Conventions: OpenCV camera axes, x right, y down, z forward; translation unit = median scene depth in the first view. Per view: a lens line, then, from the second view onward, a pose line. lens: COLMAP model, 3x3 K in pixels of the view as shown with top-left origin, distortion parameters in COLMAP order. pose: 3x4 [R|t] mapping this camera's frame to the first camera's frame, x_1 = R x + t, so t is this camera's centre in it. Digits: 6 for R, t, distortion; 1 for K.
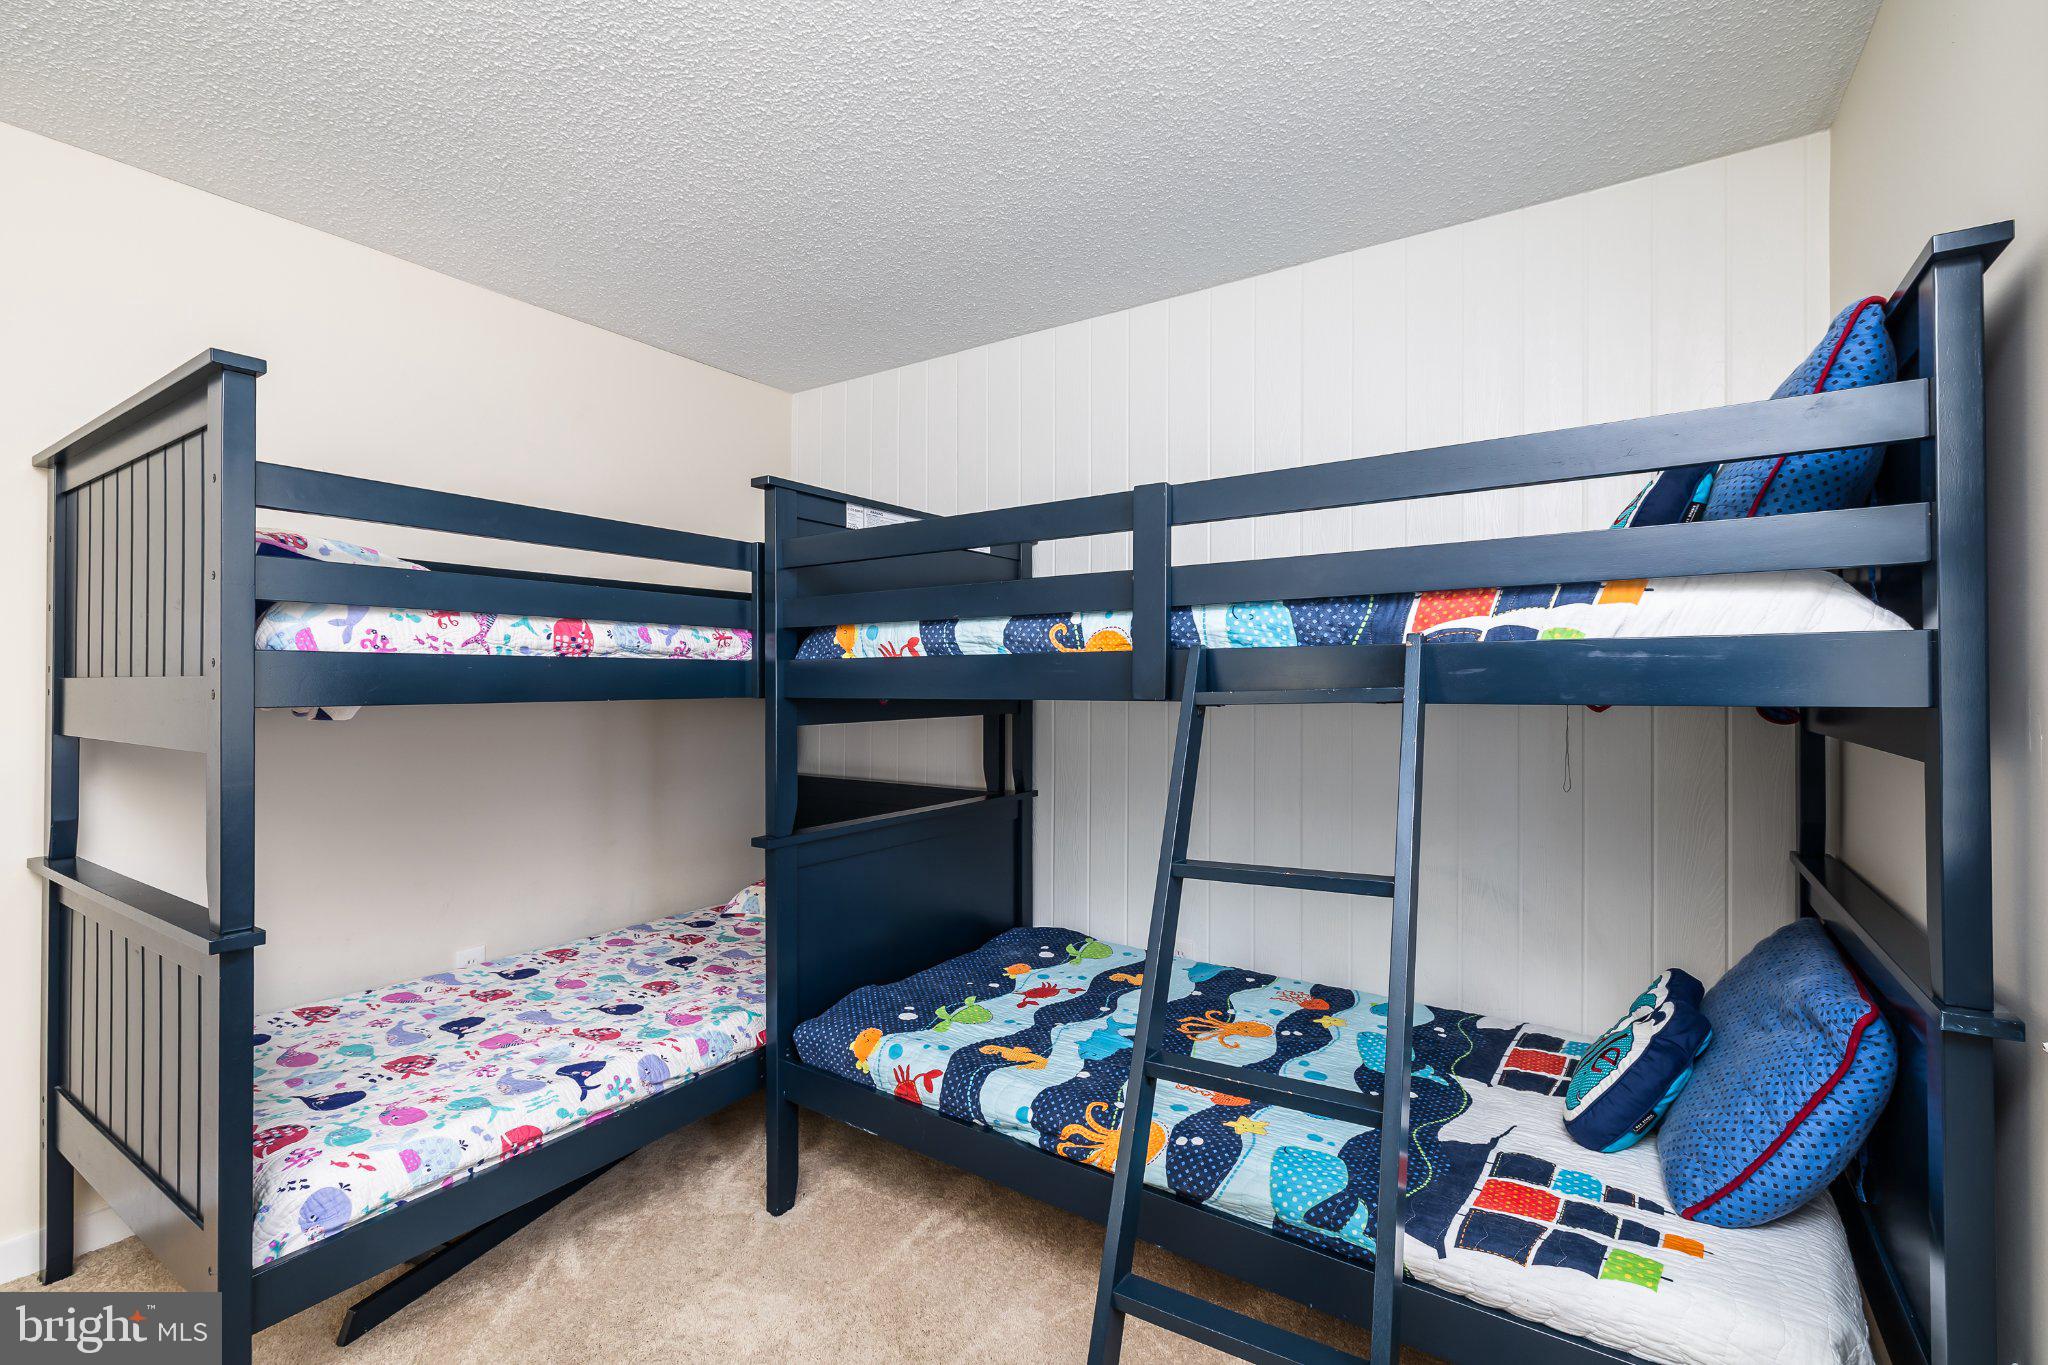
lens RADIAL K [[854.1, 0, 1018.9], [0, 854.1, 677.5], [0, 0, 1]] dist [0.000160, 0.000155]
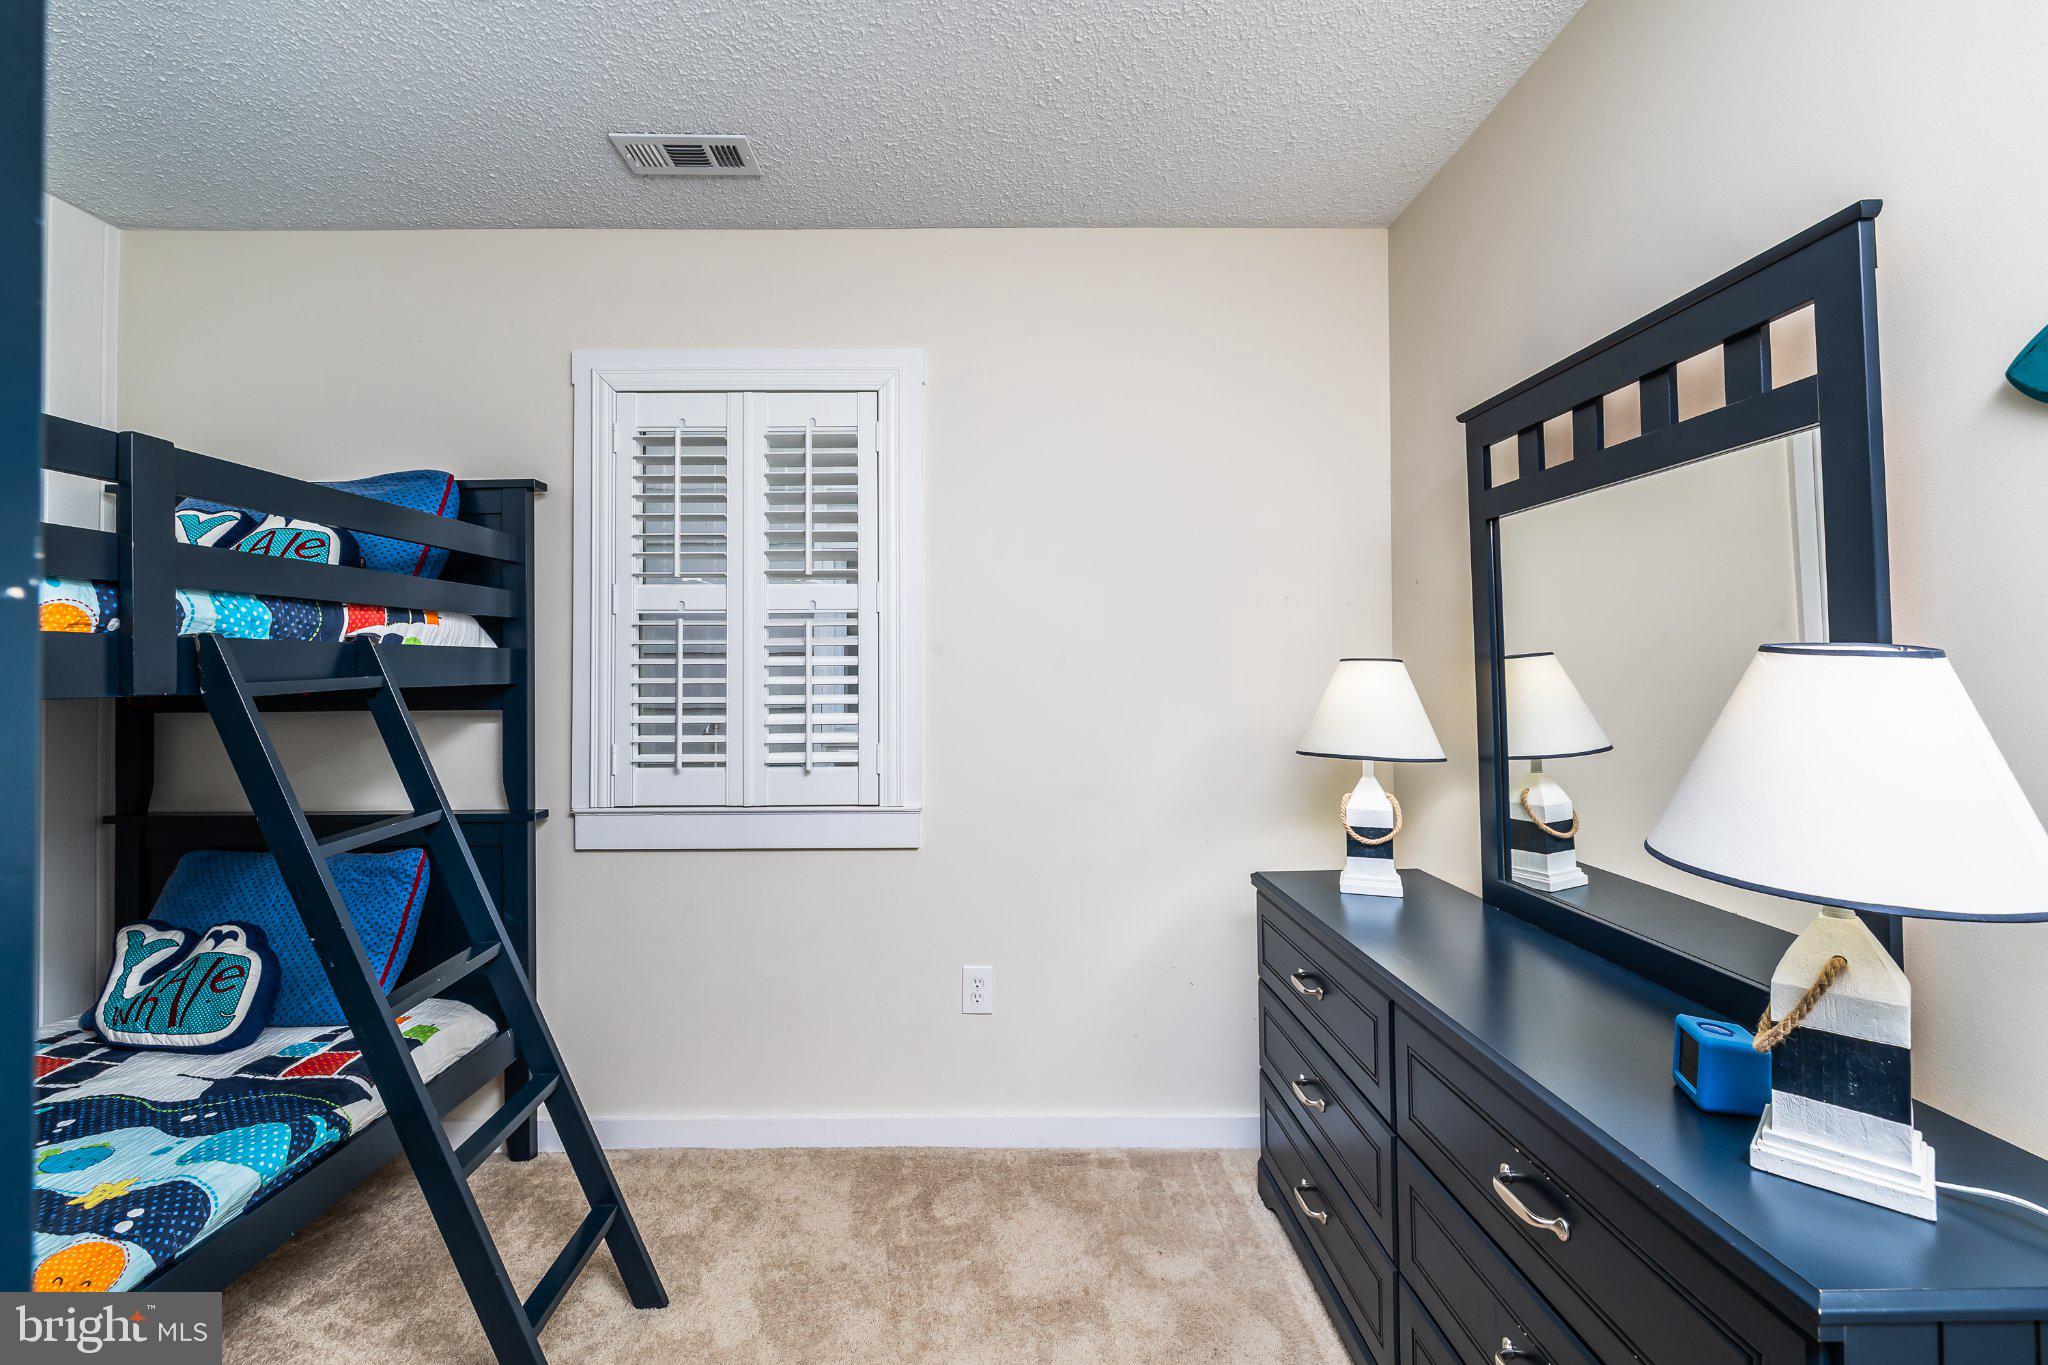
lens RADIAL K [[854.1, 0, 1018.9], [0, 854.1, 677.5], [0, 0, 1]] dist [0.000160, 0.000155]
pose [[-0.551806, -0.004194, 0.833962, -1.135543], [-0.000796, 0.999990, 0.004502, 0.005571], [-0.833972, 0.001821, -0.551804, 0.848203]]
